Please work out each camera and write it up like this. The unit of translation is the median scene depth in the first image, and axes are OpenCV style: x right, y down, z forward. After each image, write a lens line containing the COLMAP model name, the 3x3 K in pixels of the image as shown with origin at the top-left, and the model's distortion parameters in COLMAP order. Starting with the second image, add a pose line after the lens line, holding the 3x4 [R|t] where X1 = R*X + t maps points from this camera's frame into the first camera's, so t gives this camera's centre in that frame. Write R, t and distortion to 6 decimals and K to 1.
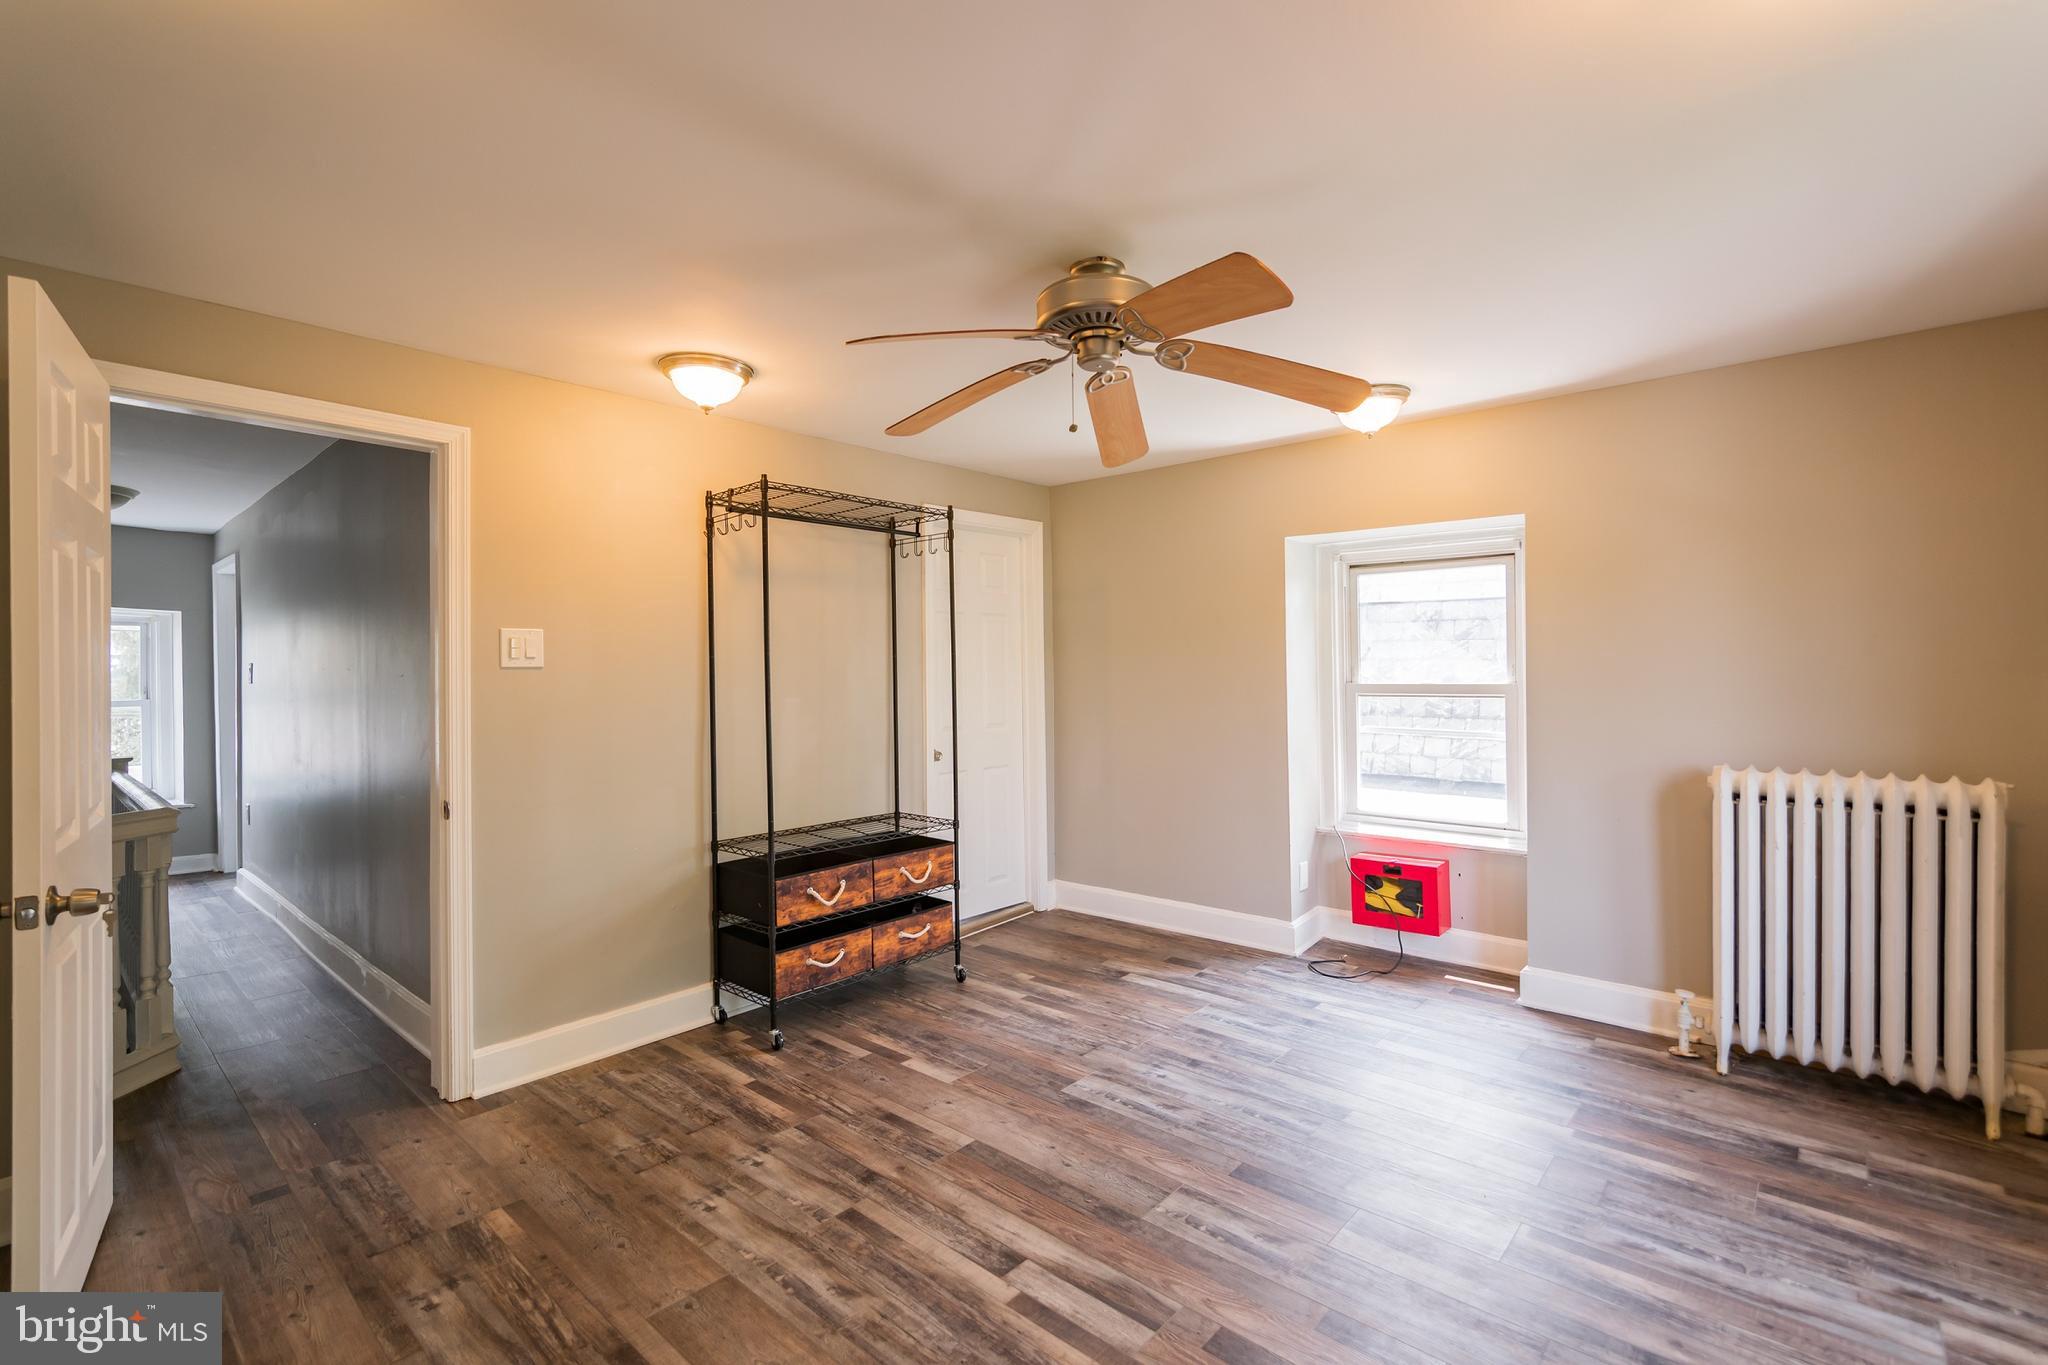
lens RADIAL K [[934.0, 0, 1034.4], [0, 934.0, 678.7], [0, 0, 1]] dist [0.000595, 0.000134]
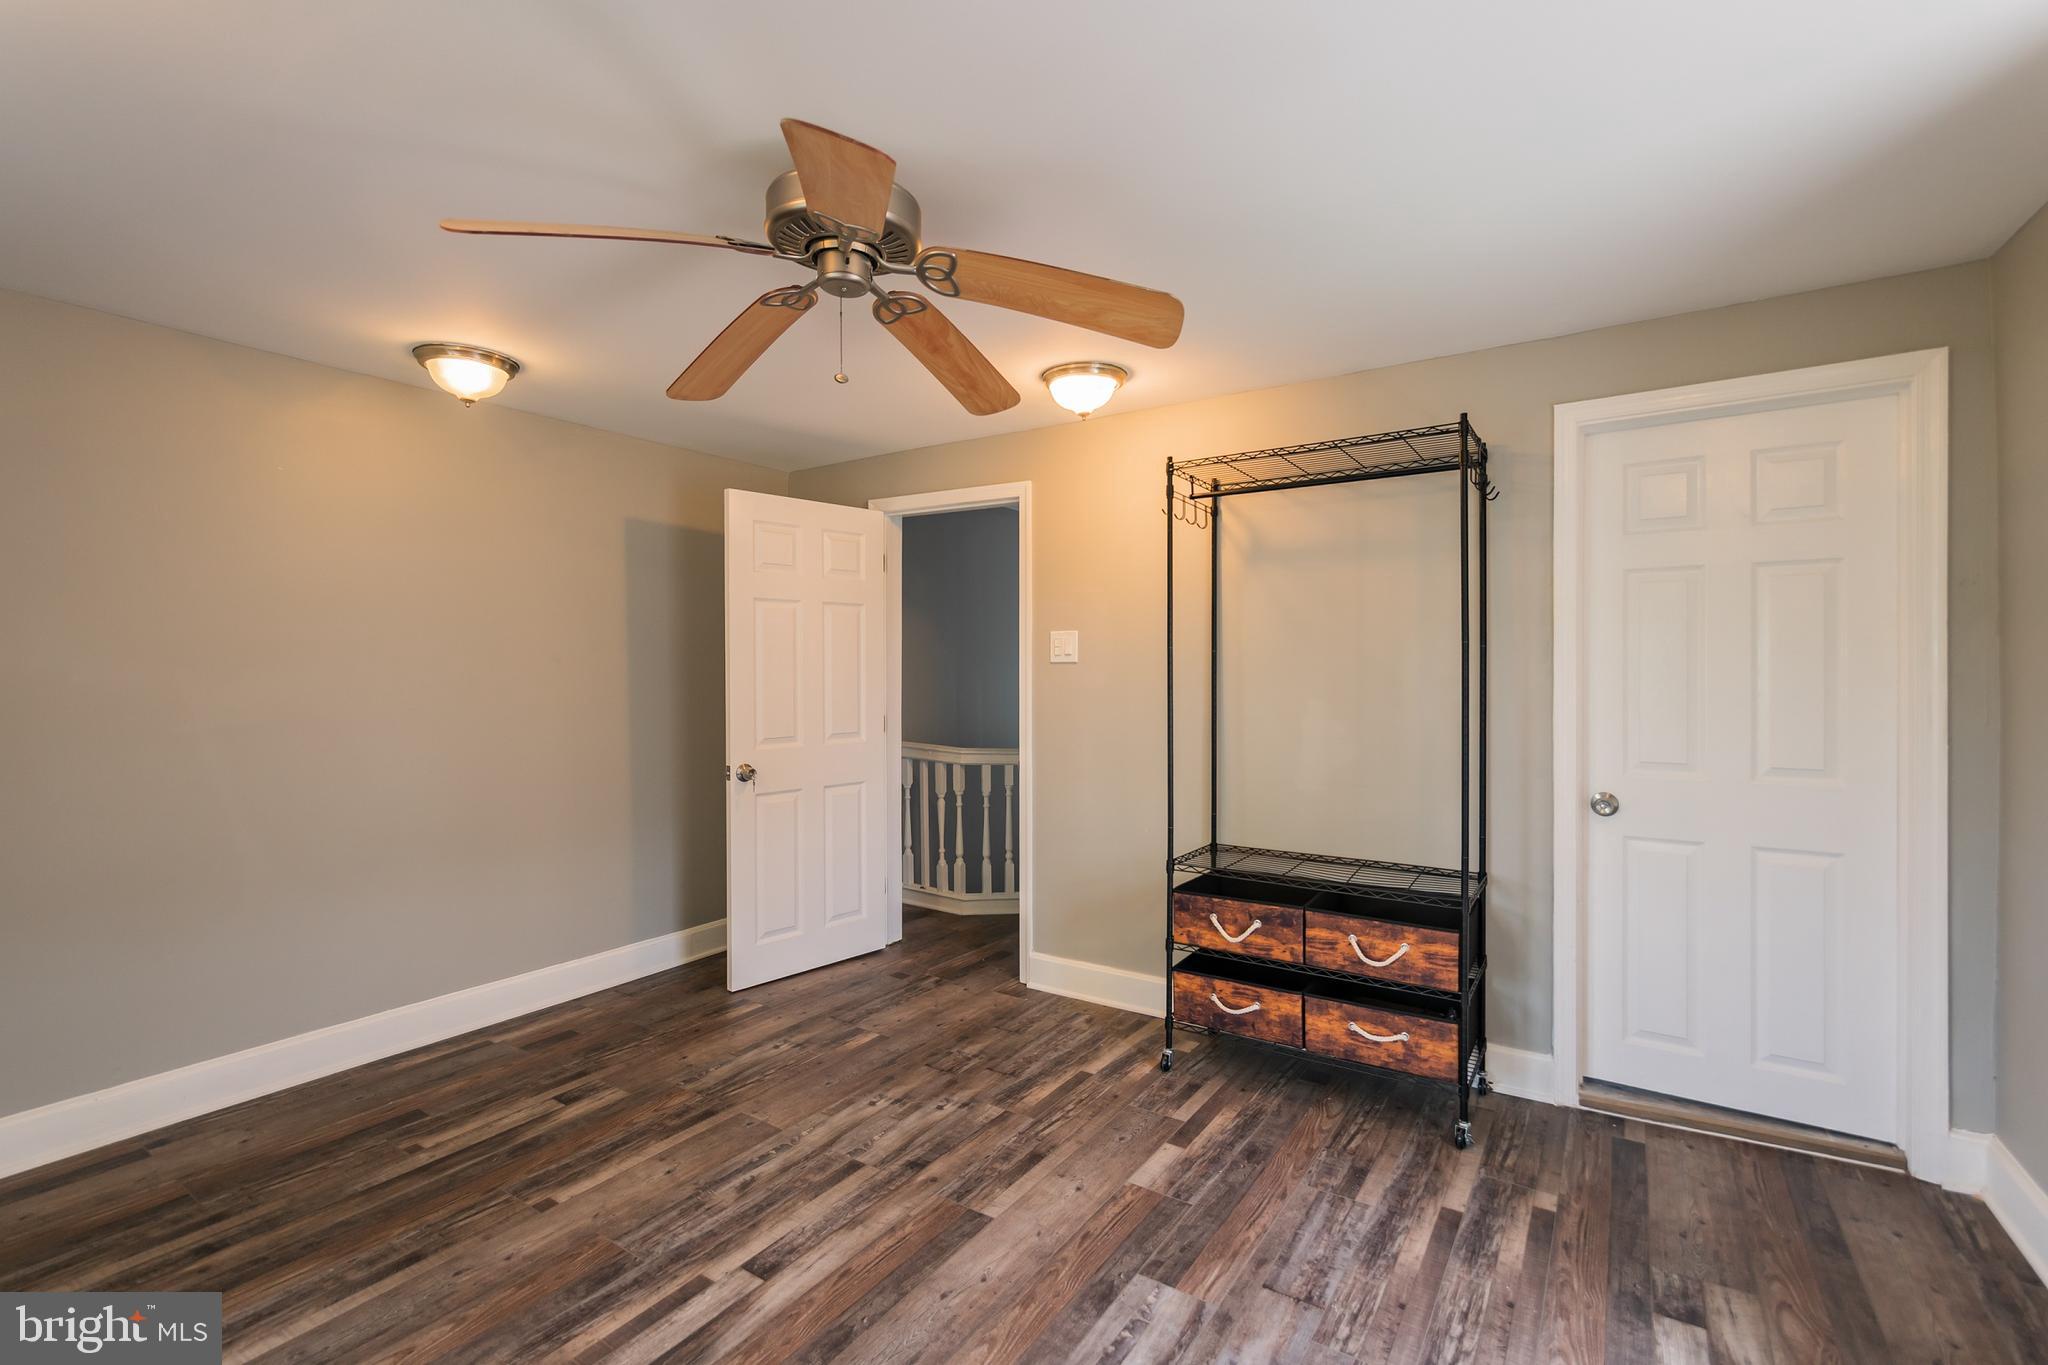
lens RADIAL K [[902.8, 0, 990.9], [0, 902.8, 677.8], [0, 0, 1]] dist [-0.000895, -0.000058]
pose [[0.115641, 0.020473, -0.993080, 0.676021], [-0.008558, 0.999771, 0.019614, -0.015444], [0.993254, 0.006230, 0.115789, 0.813160]]
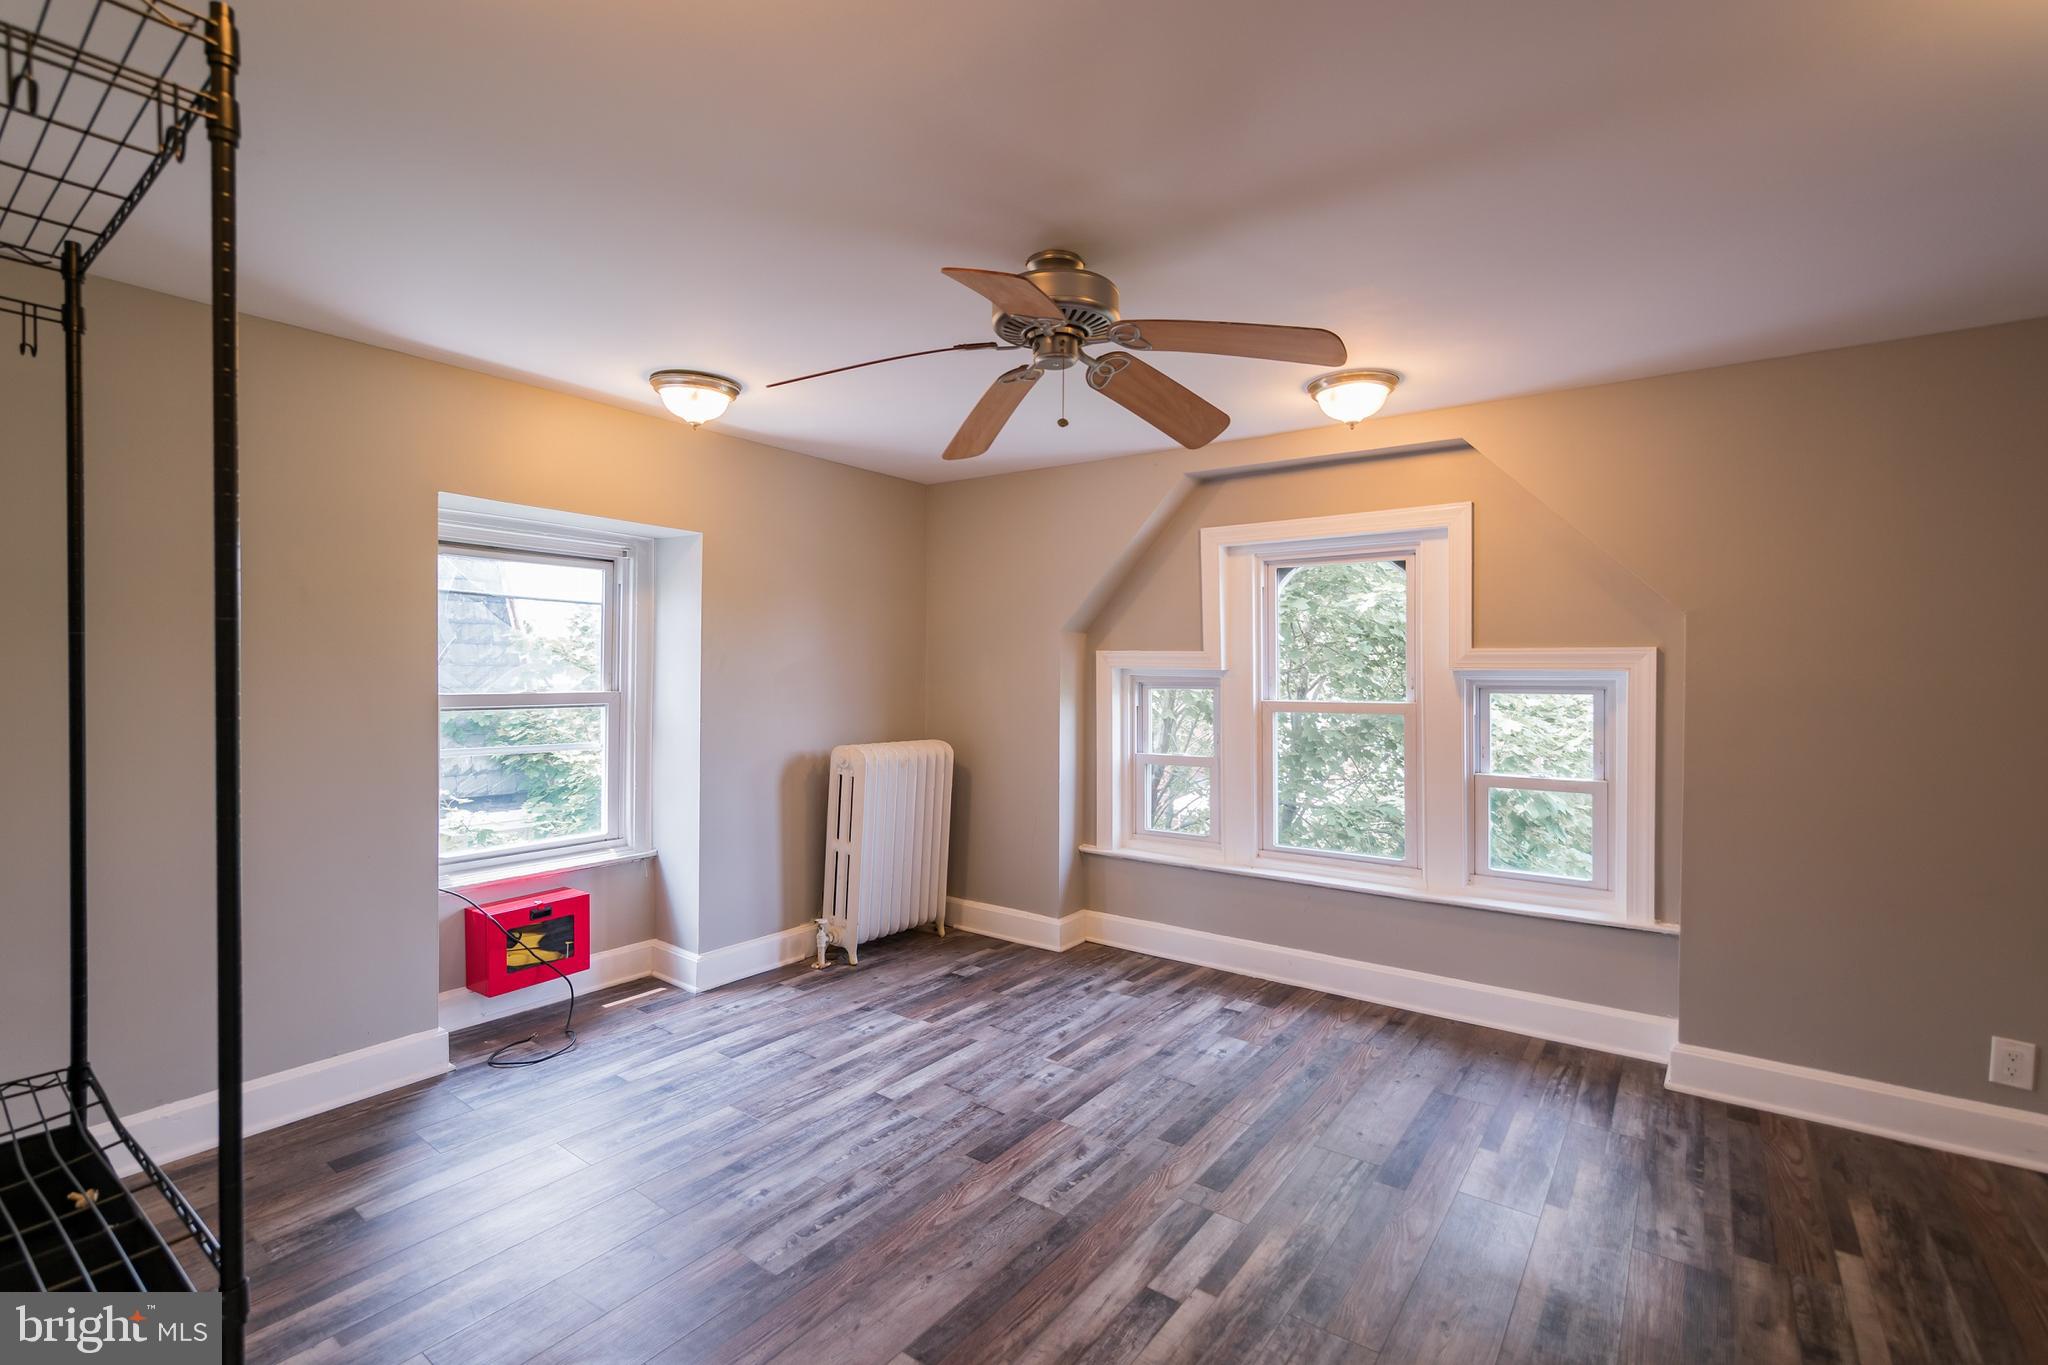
lens RADIAL K [[934.0, 0, 1034.4], [0, 934.0, 678.7], [0, 0, 1]] dist [0.000595, 0.000134]
pose [[-0.111785, 0.000727, 0.993732, -0.694394], [0.006450, 0.999979, -0.000006, -0.006645], [-0.993711, 0.006409, -0.111787, 0.885331]]
